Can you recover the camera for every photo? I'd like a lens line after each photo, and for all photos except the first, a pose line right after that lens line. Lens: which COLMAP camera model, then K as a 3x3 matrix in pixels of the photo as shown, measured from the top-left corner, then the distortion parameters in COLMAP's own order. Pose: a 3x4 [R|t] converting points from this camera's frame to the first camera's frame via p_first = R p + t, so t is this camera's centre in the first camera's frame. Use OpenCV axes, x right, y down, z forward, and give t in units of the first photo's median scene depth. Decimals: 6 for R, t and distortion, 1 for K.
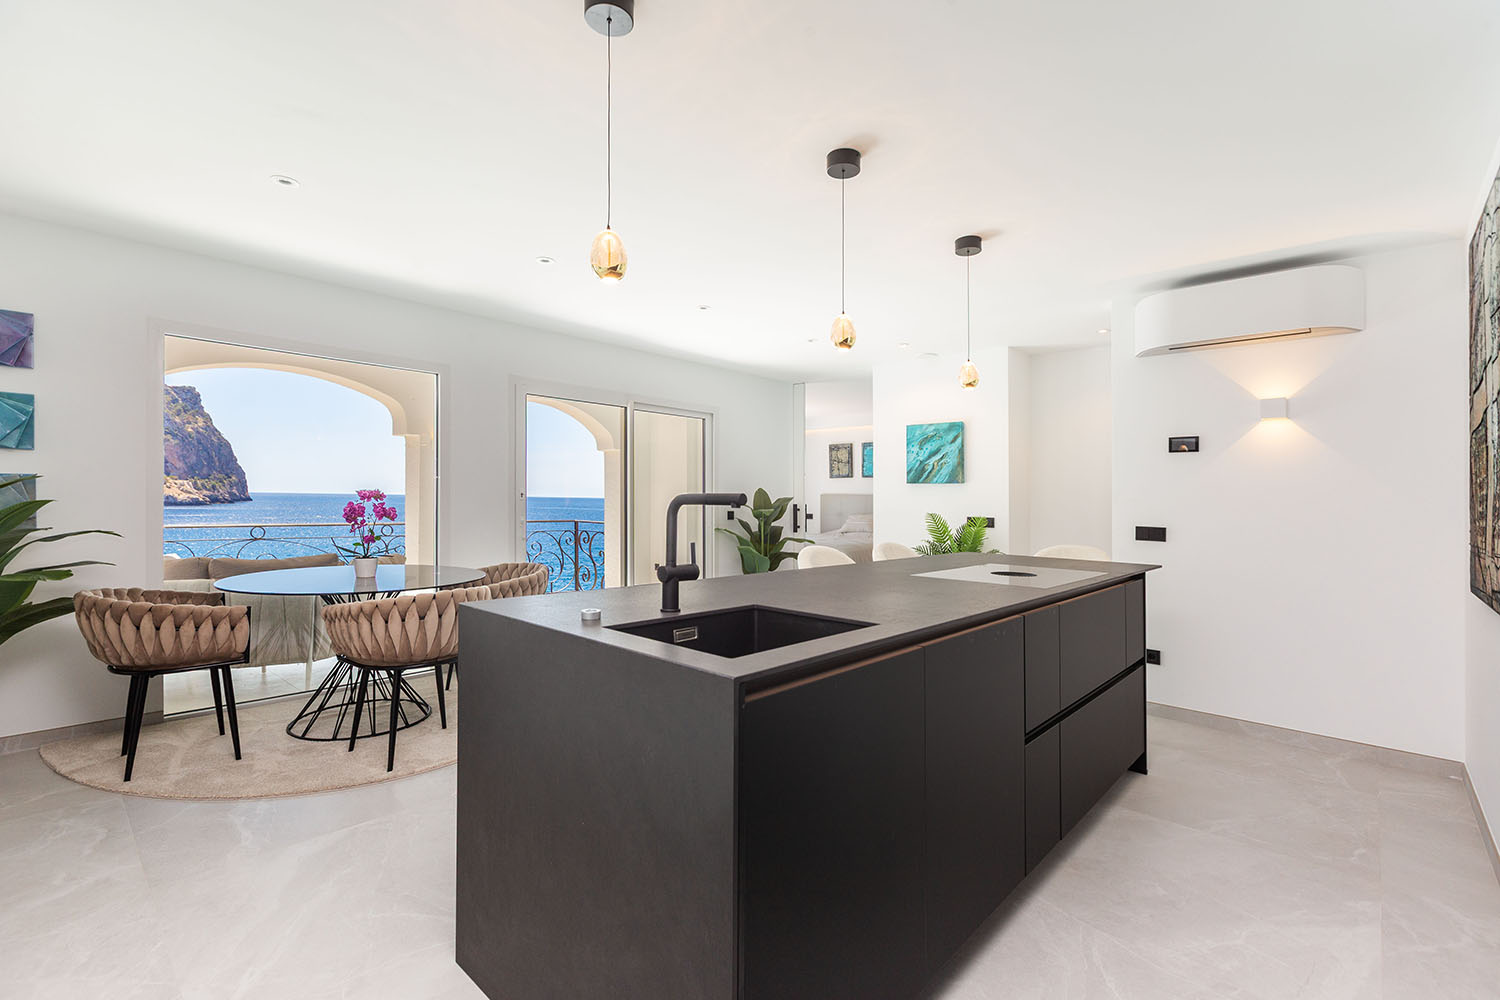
lens RADIAL K [[661.3, 0, 754.4], [0, 661.3, 491.1], [0, 0, 1]] dist [0.019363, -0.000003]
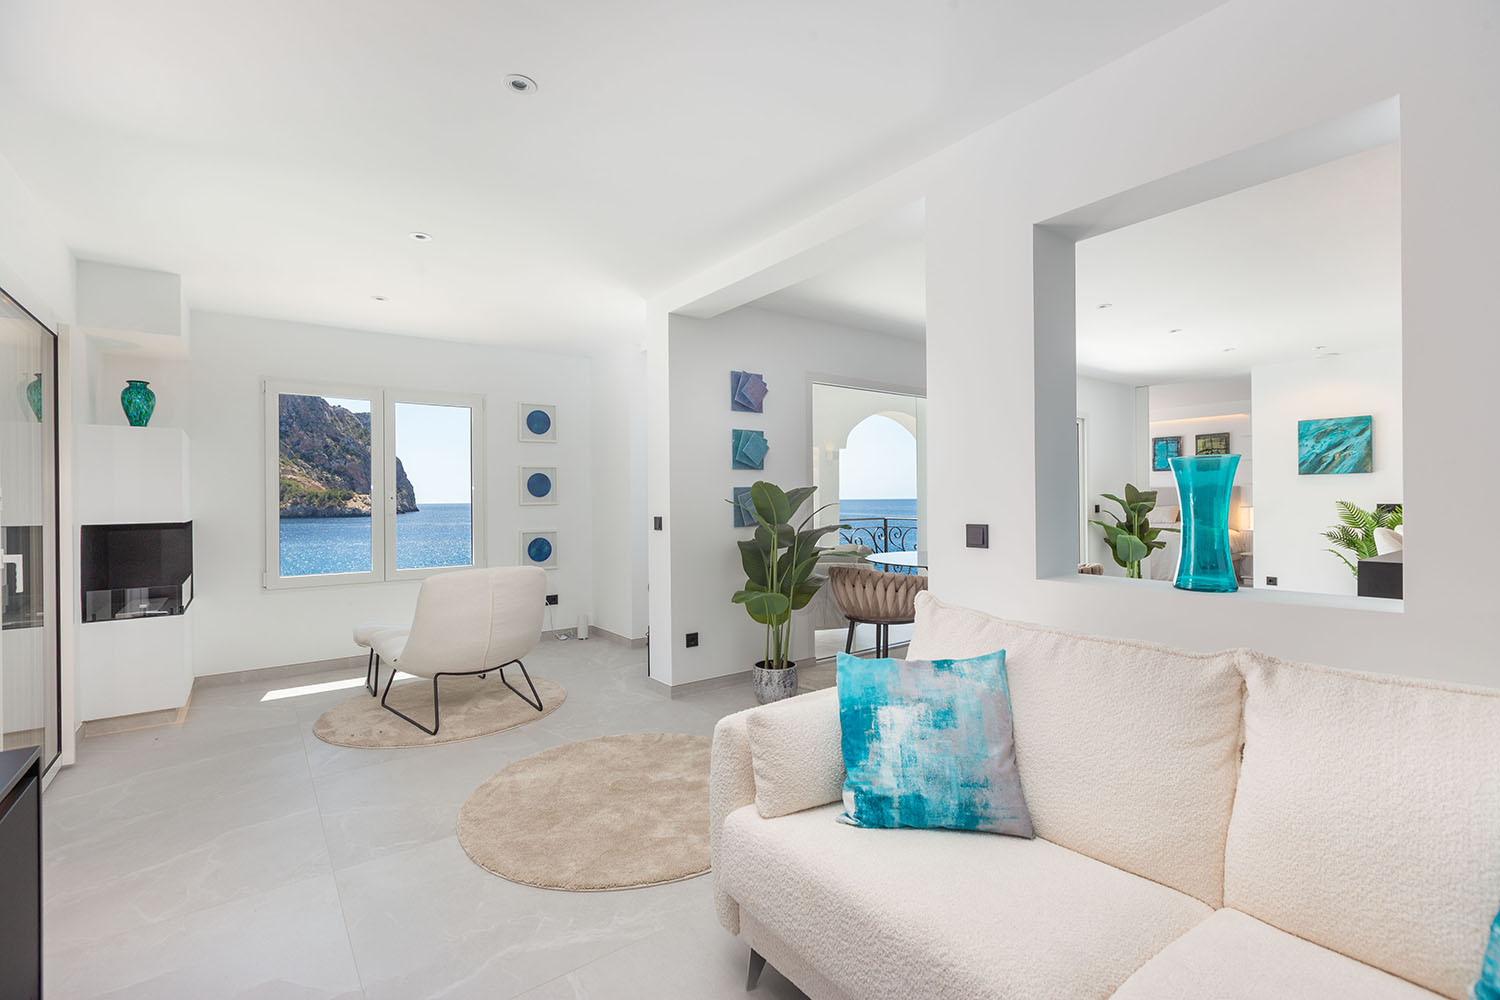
lens RADIAL K [[661.3, 0, 754.7], [0, 661.3, 494.1], [0, 0, 1]] dist [0.019363, -0.000003]
pose [[0.984350, -0.028174, -0.173957, -0.466875], [0.028869, 0.999582, 0.001467, -0.007222], [0.173843, -0.006466, 0.984752, -0.239238]]
